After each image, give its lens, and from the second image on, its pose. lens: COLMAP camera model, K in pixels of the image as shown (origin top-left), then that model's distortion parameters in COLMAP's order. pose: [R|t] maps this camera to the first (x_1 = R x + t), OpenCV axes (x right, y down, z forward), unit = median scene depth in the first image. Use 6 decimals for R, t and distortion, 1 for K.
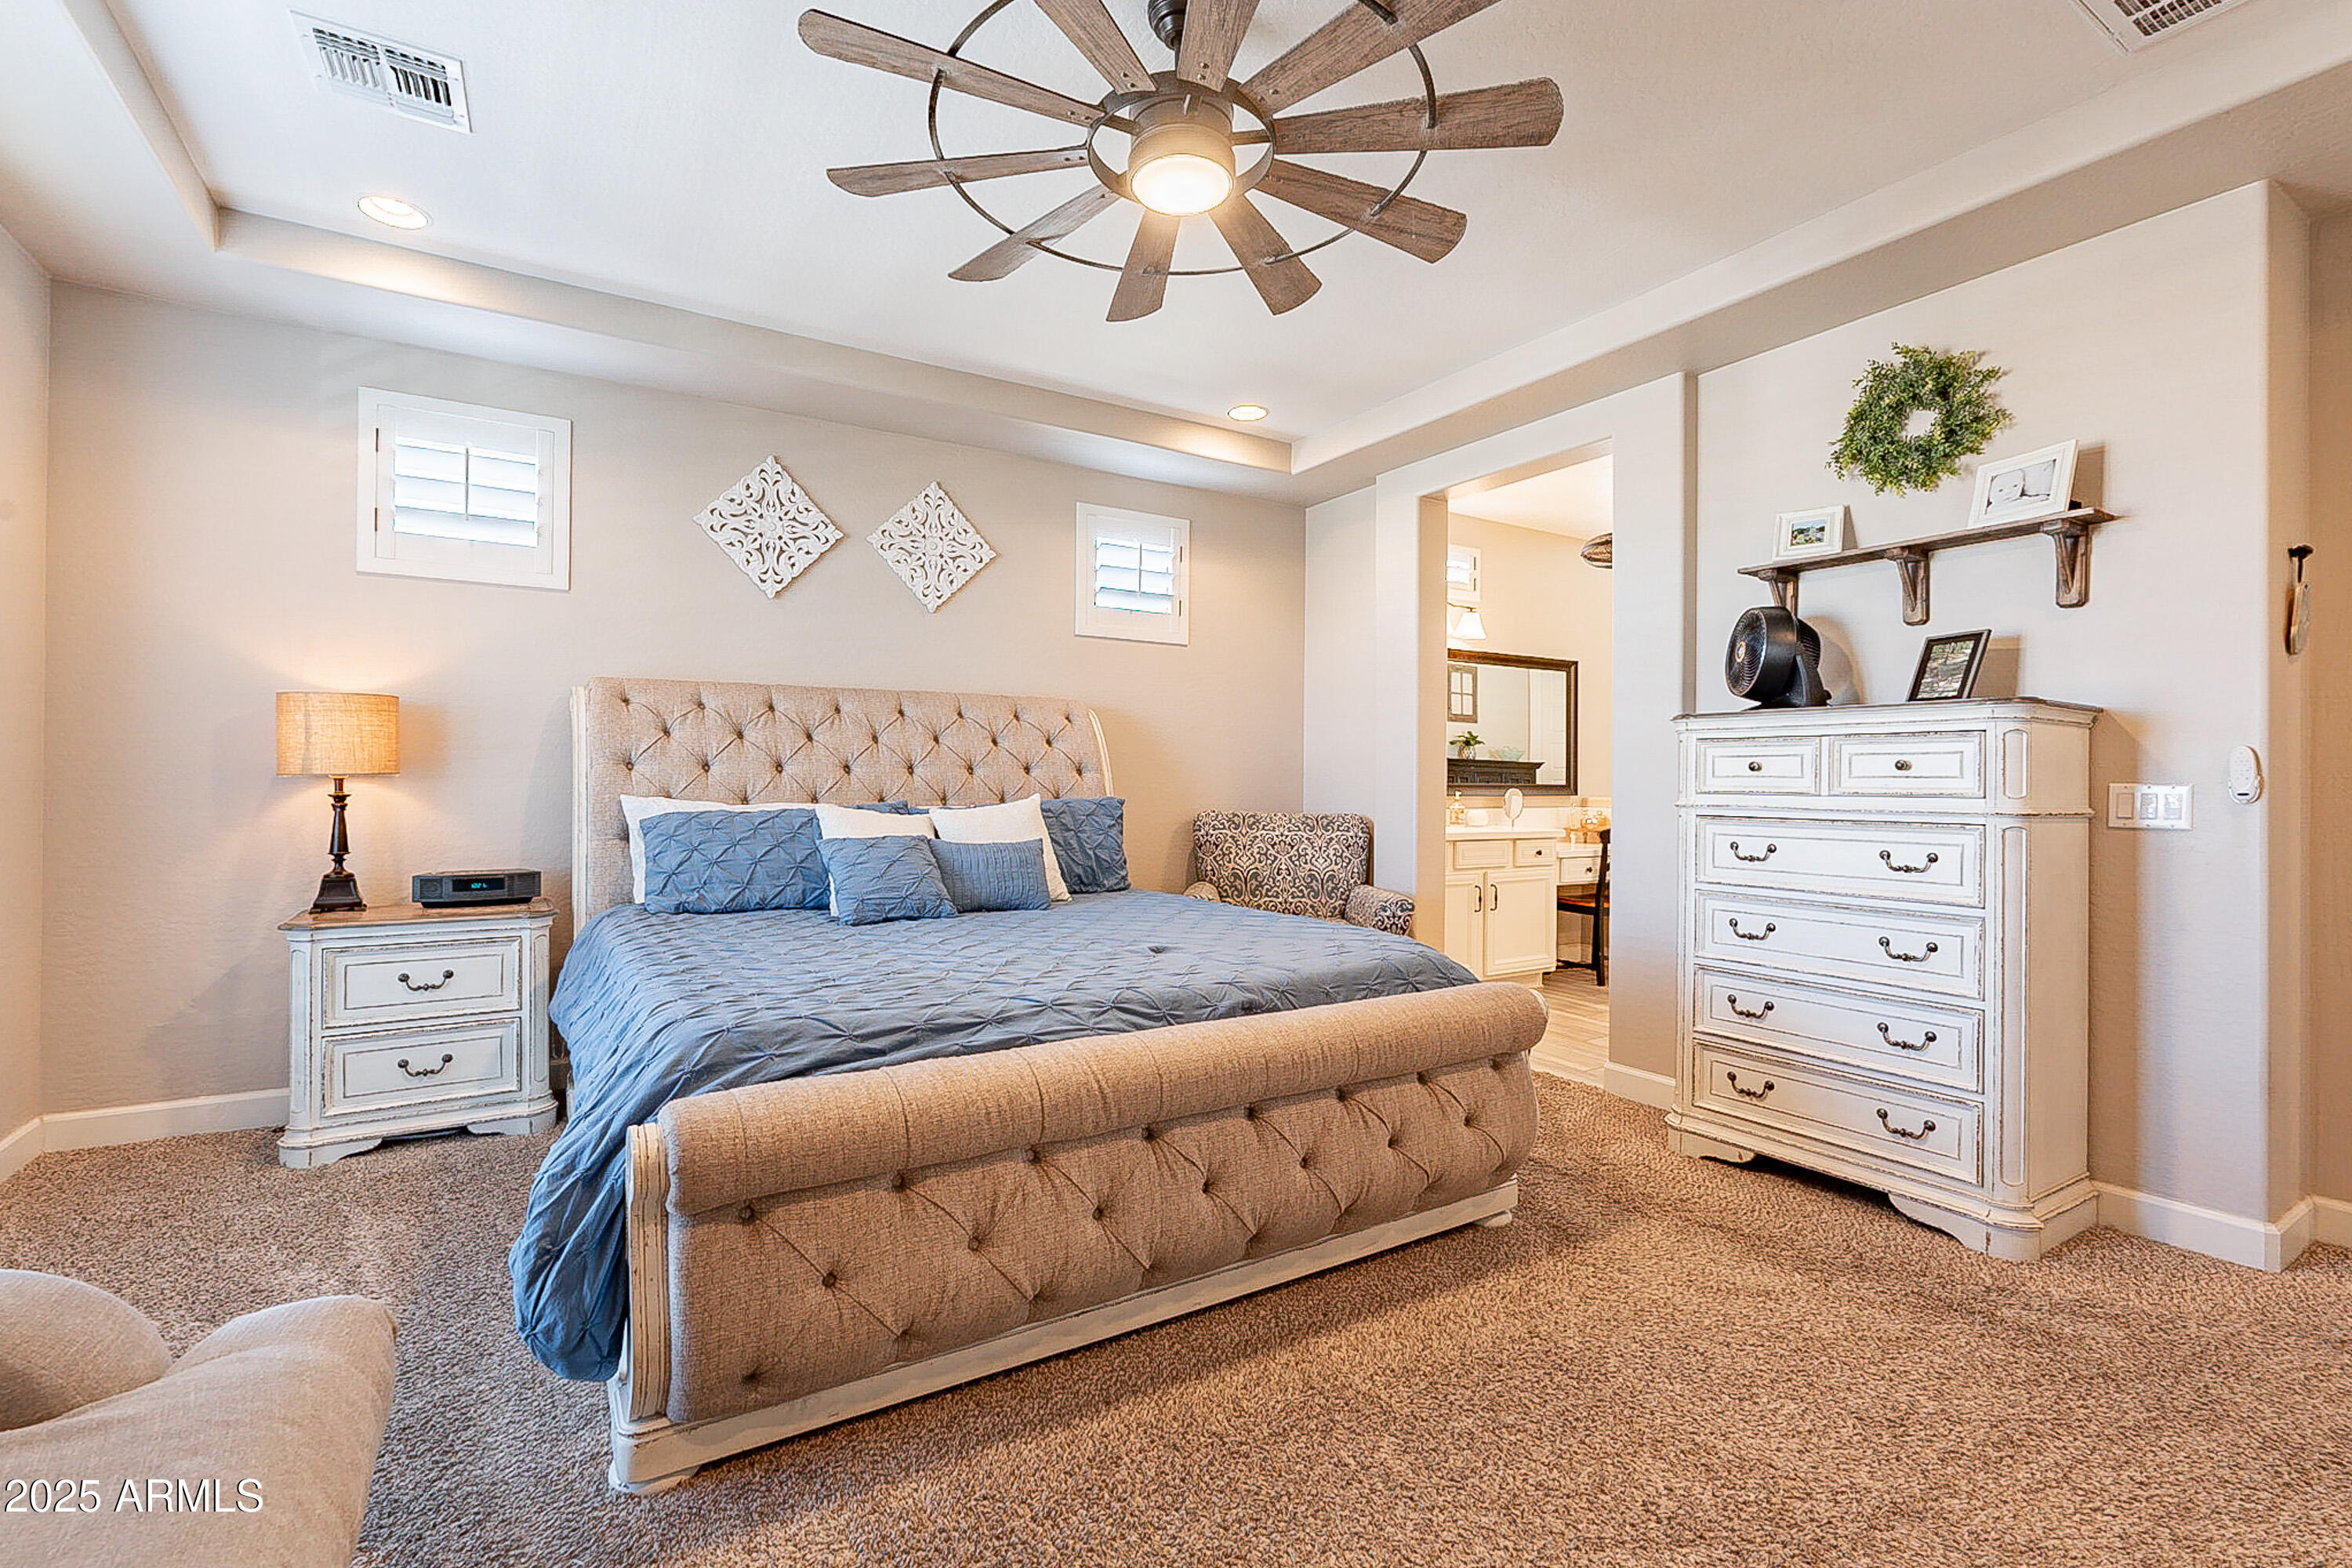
lens RADIAL K [[1032.5, 0, 1156.8], [0, 1032.5, 787.9], [0, 0, 1]] dist [-0.007878, 0.001462]
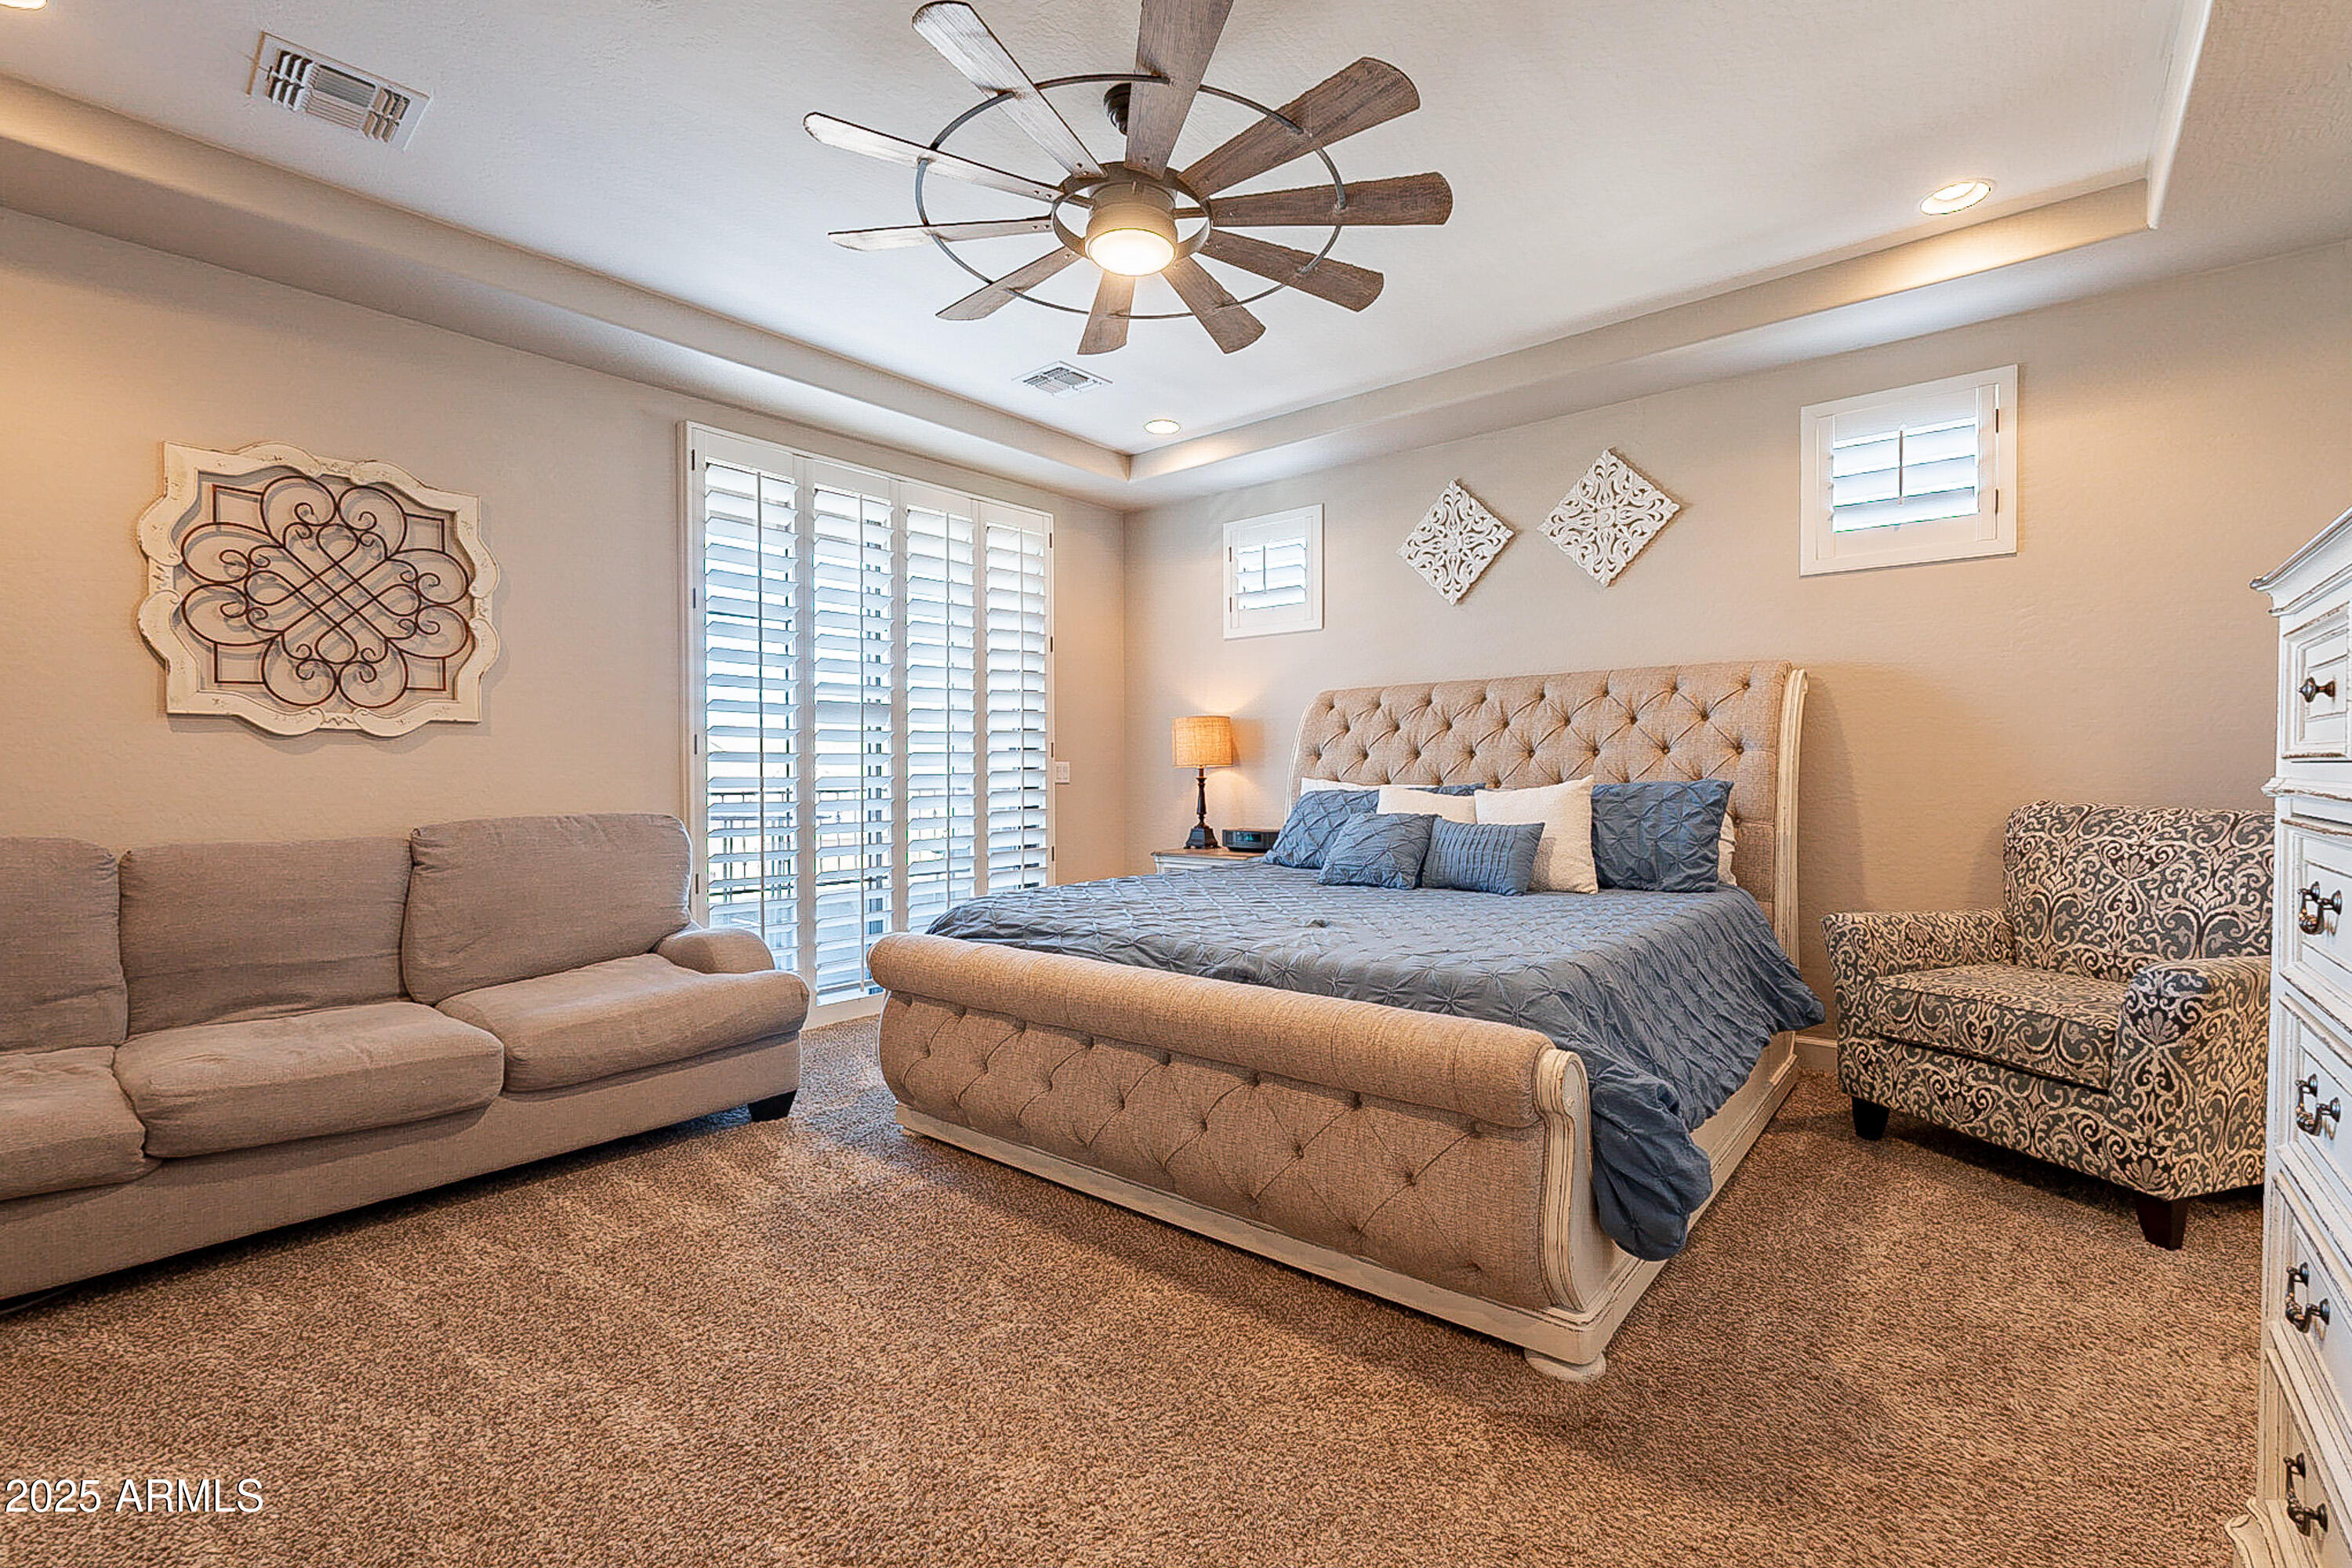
lens RADIAL K [[1032.5, 0, 1215.3], [0, 1032.5, 807.0], [0, 0, 1]] dist [-0.007878, 0.001462]
pose [[0.333151, 0.025703, -0.942523, 0.635283], [0.006316, 0.999545, 0.029490, 0.003792], [0.942852, -0.015778, 0.332838, 0.374900]]
